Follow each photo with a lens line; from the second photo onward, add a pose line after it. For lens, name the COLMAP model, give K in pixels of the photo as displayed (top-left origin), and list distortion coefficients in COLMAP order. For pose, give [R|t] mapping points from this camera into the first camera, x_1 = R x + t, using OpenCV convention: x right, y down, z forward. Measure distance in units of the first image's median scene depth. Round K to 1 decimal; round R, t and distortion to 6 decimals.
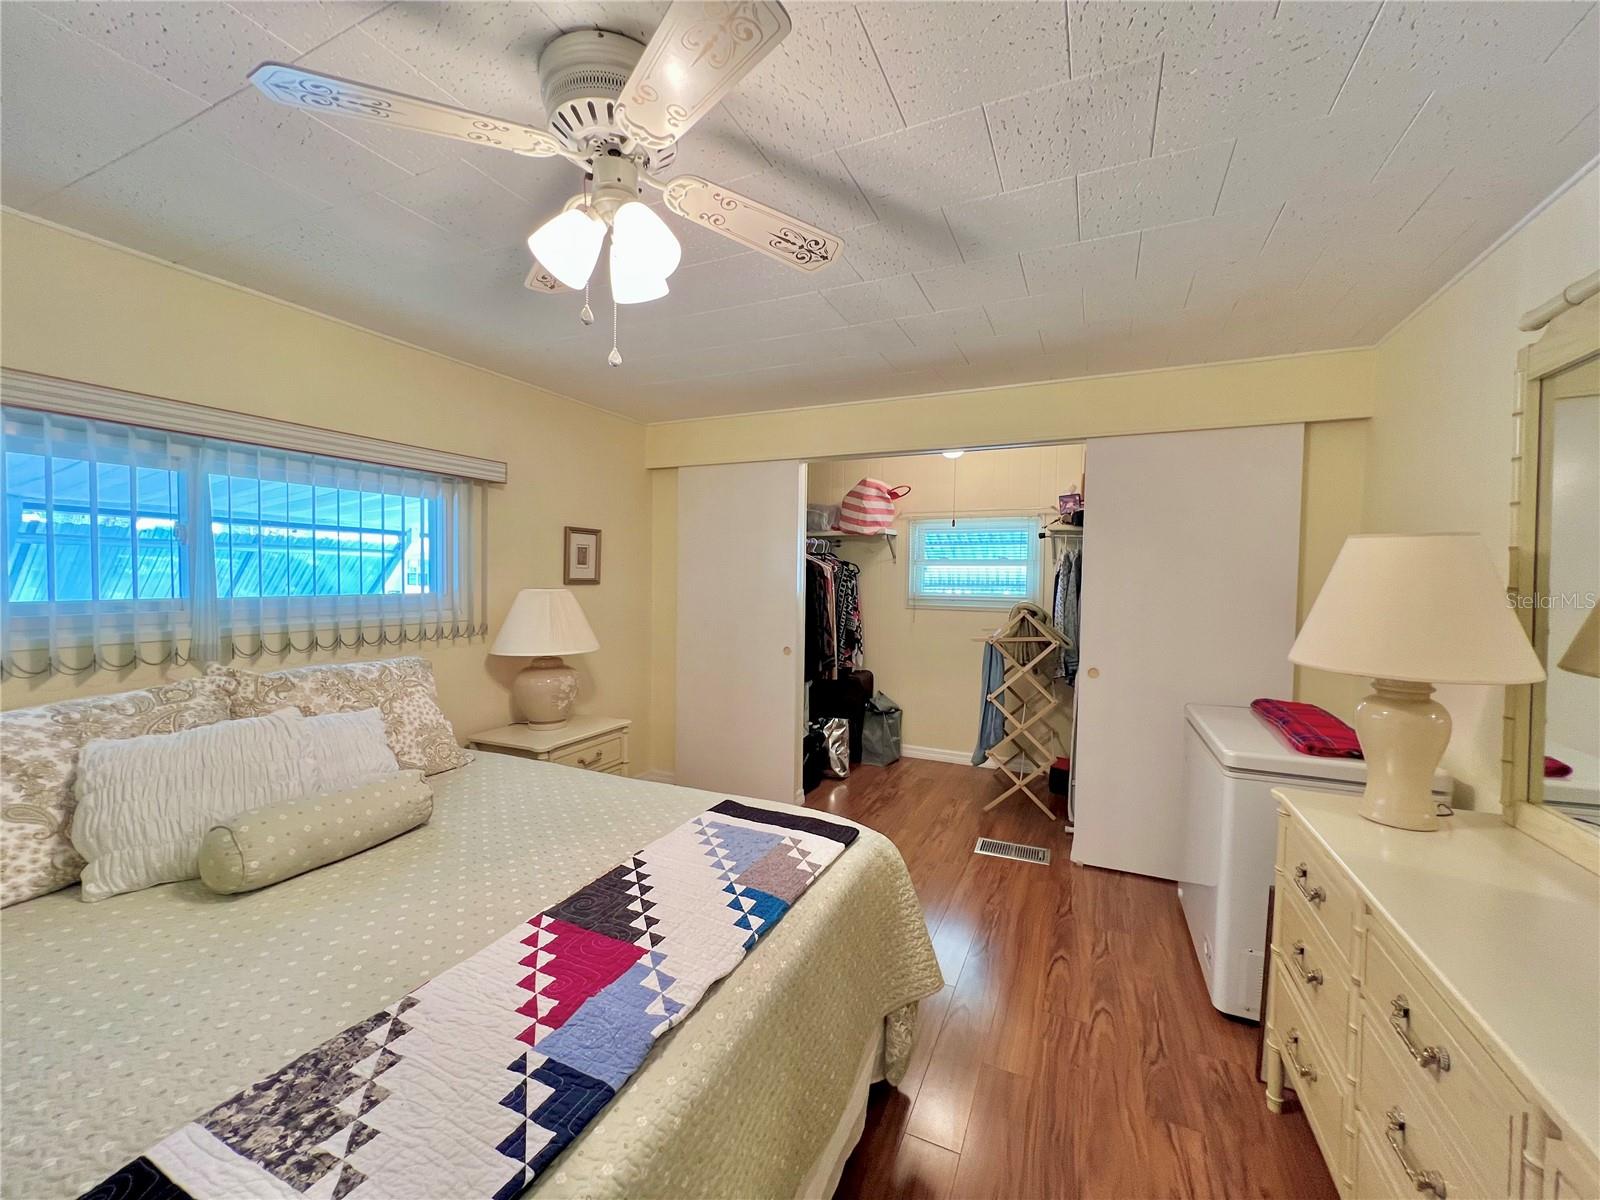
lens RADIAL K [[639.5, 0, 803.2], [0, 639.5, 599.5], [0, 0, 1]] dist [-0.003045, 0.000846]
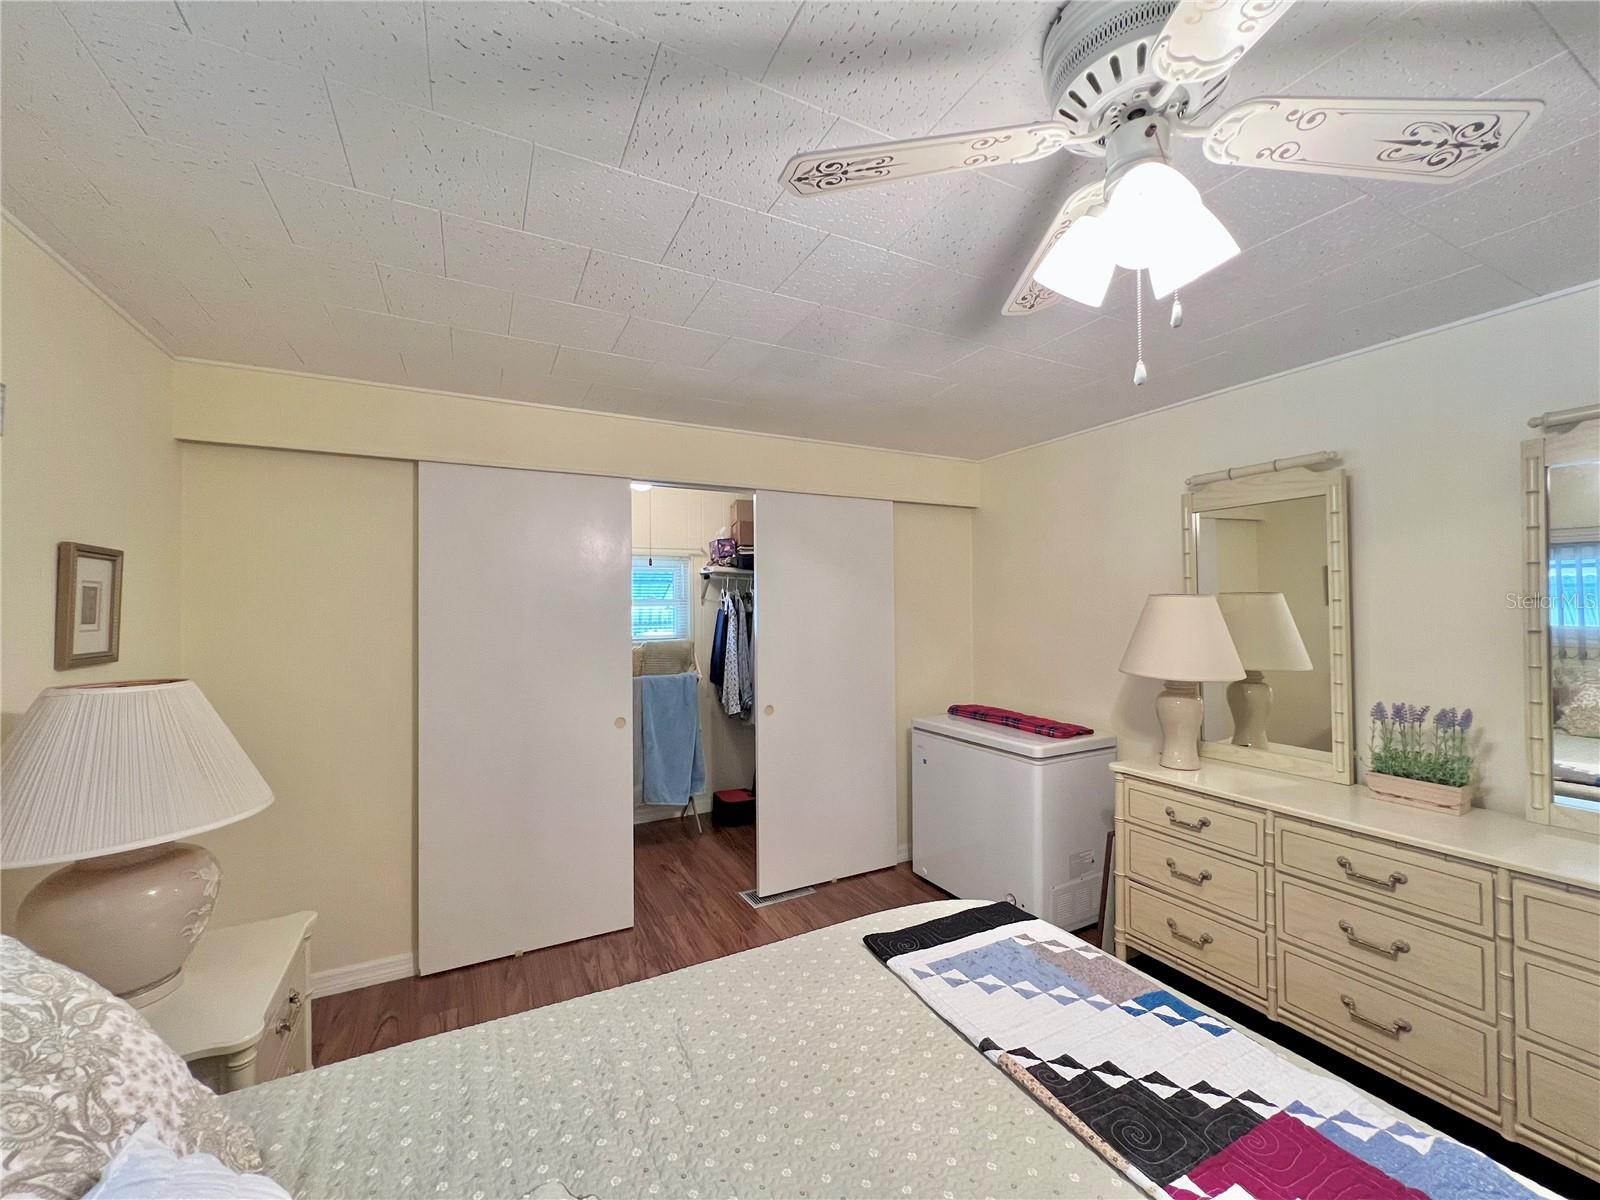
lens RADIAL K [[639.5, 0, 803.2], [0, 639.5, 599.5], [0, 0, 1]] dist [-0.003045, 0.000846]
pose [[0.611691, -0.009300, 0.791042, -0.974861], [0.045966, 0.998659, -0.023803, -0.091700], [-0.789760, 0.050921, 0.611298, 0.733548]]
